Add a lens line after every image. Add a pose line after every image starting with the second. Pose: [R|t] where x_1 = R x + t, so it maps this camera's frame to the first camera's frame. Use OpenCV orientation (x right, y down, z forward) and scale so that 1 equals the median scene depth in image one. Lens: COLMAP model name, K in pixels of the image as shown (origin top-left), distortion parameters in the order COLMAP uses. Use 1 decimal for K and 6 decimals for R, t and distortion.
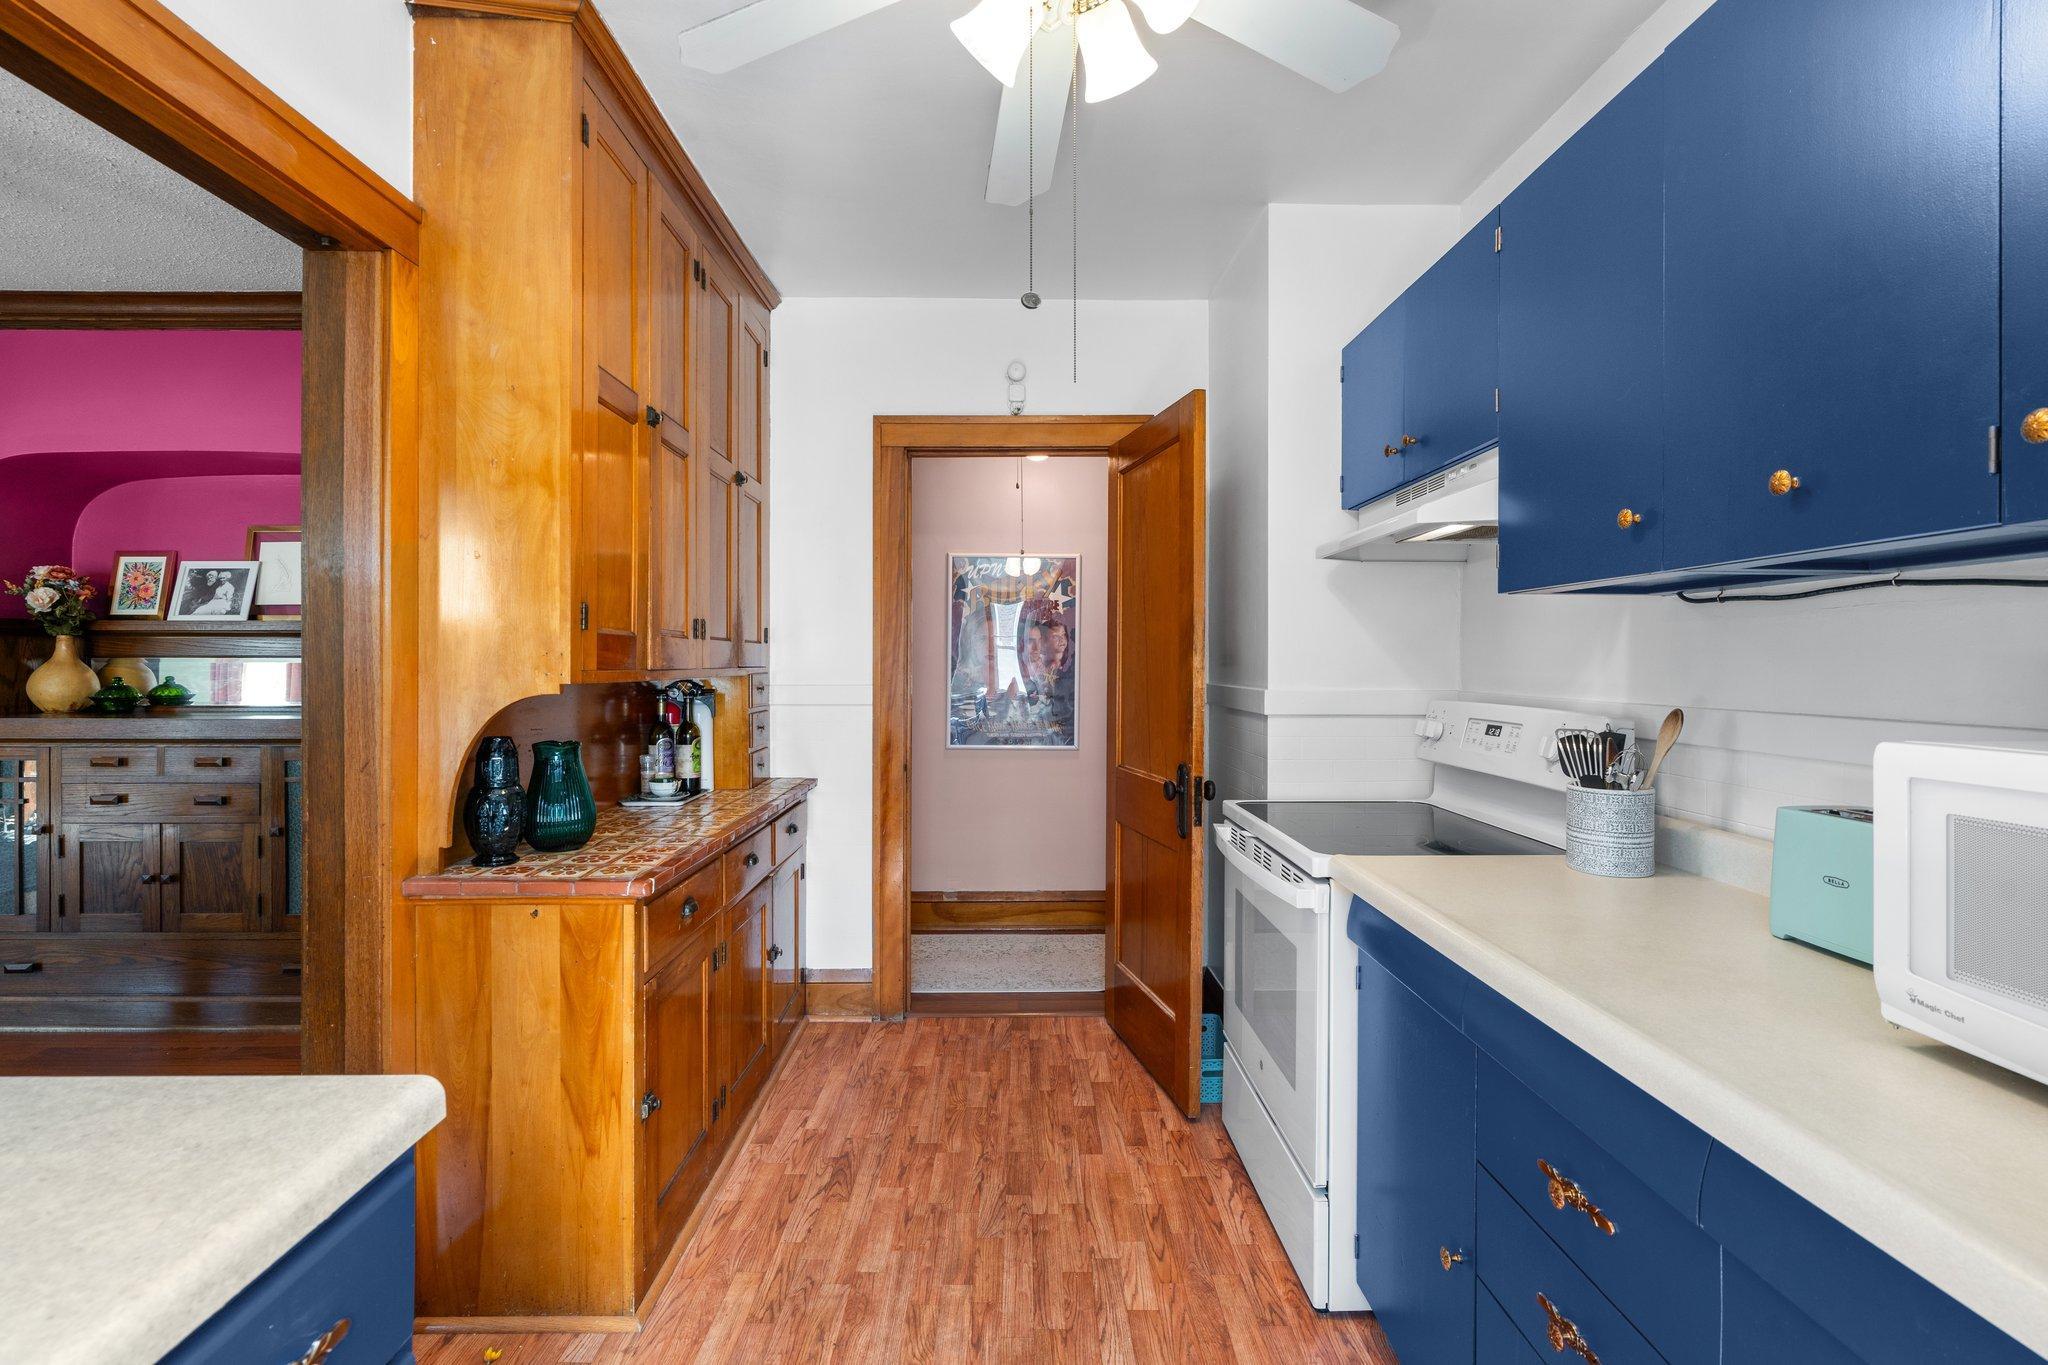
lens RADIAL K [[996.8, 0, 1020.3], [0, 996.8, 694.0], [0, 0, 1]] dist [-0.002182, 0.001166]
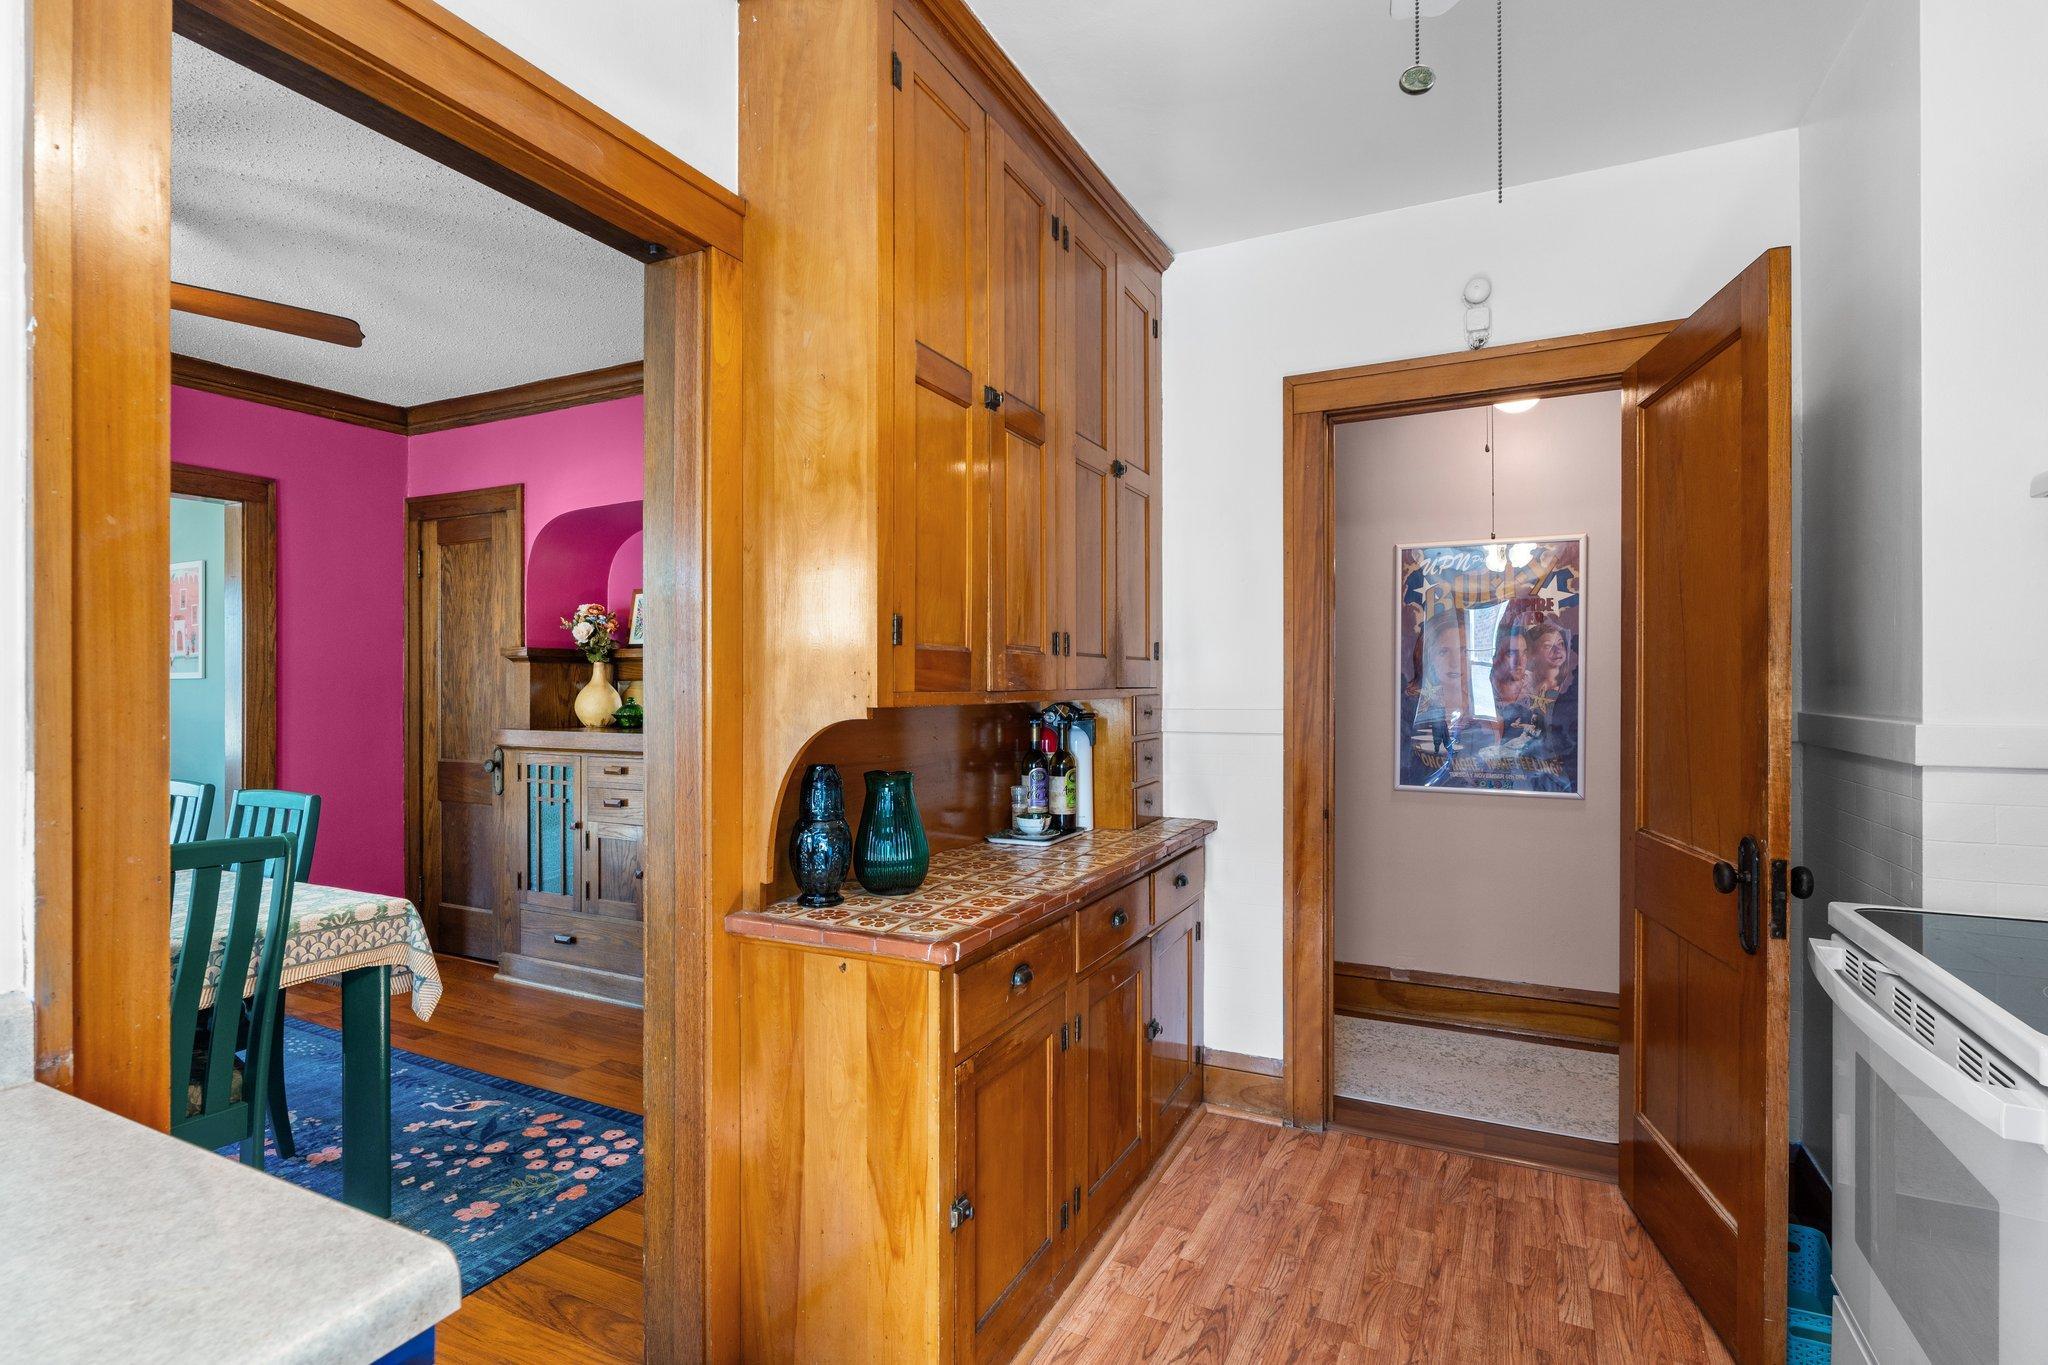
lens RADIAL K [[996.8, 0, 1020.3], [0, 996.8, 694.0], [0, 0, 1]] dist [-0.002182, 0.001166]
pose [[0.884028, 0.001145, -0.467433, 0.046520], [-0.010934, 0.999774, -0.018229, -0.005290], [0.467306, 0.021226, 0.883841, 0.207412]]
